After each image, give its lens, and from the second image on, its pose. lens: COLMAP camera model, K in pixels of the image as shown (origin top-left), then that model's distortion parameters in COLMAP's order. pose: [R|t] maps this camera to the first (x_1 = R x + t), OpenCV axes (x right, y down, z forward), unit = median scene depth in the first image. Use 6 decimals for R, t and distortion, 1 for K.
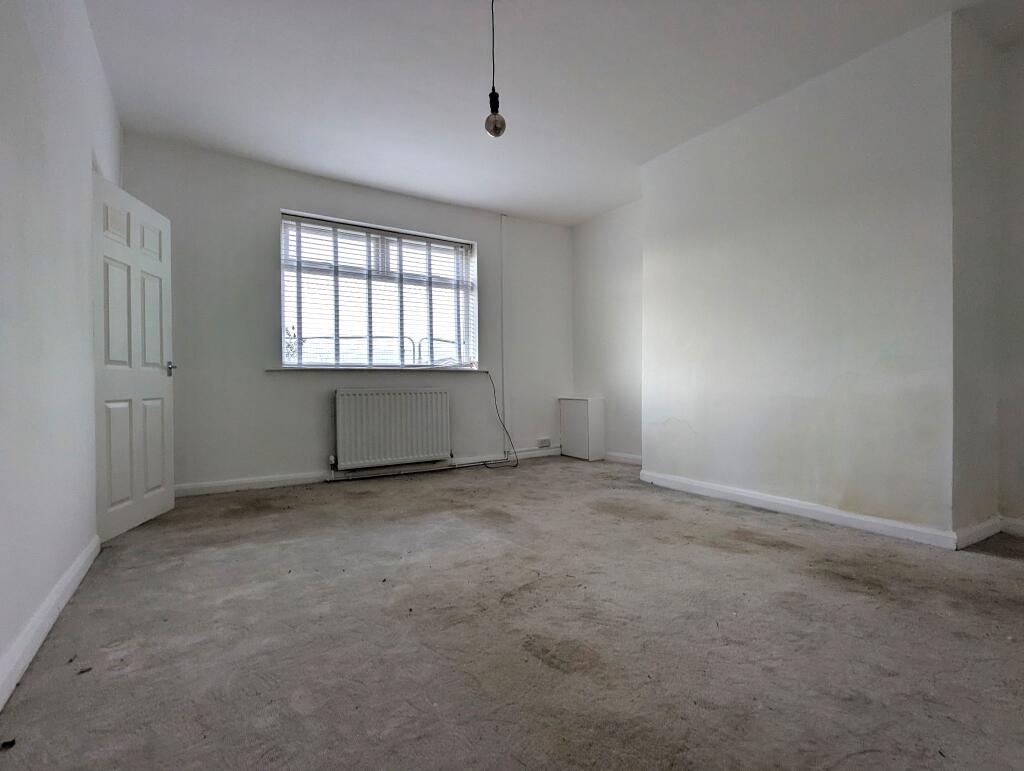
lens RADIAL K [[485.0, 0, 512.0], [0, 485.0, 385.5], [0, 0, 1]] dist [0.001233, 0.000260]
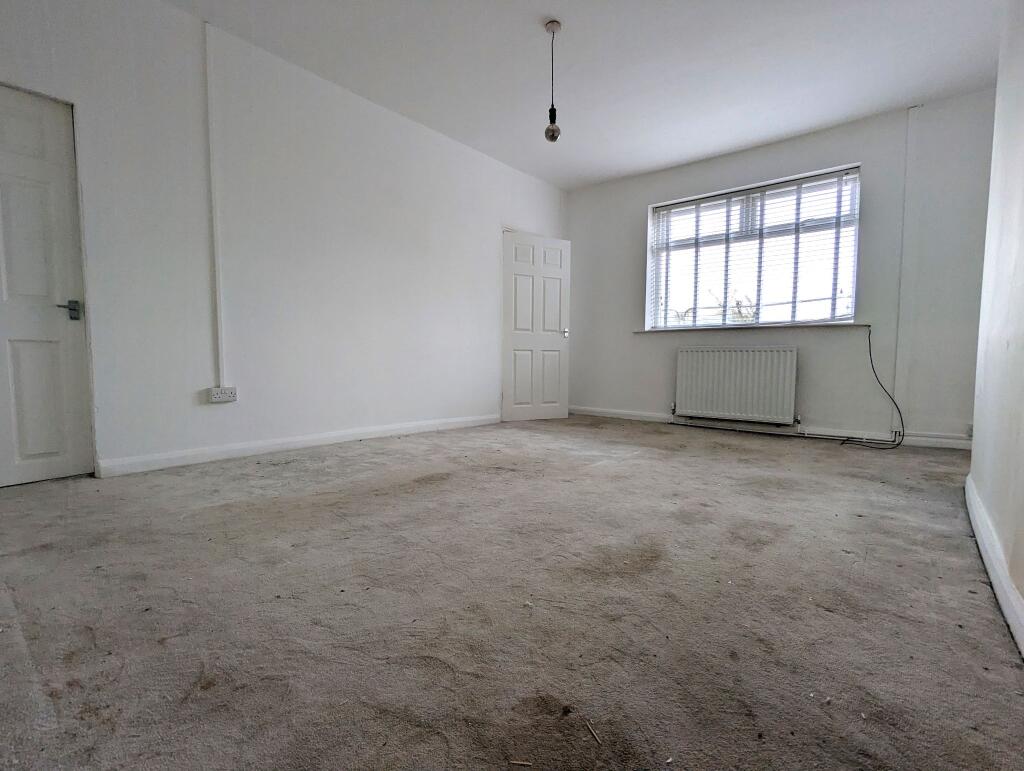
lens RADIAL K [[485.0, 0, 512.0], [0, 485.0, 385.5], [0, 0, 1]] dist [0.001233, 0.000260]
pose [[0.300675, 0.064320, -0.951555, 0.608266], [-0.014642, 0.997917, 0.062827, 0.031604], [0.953614, -0.004958, 0.300991, 0.244031]]
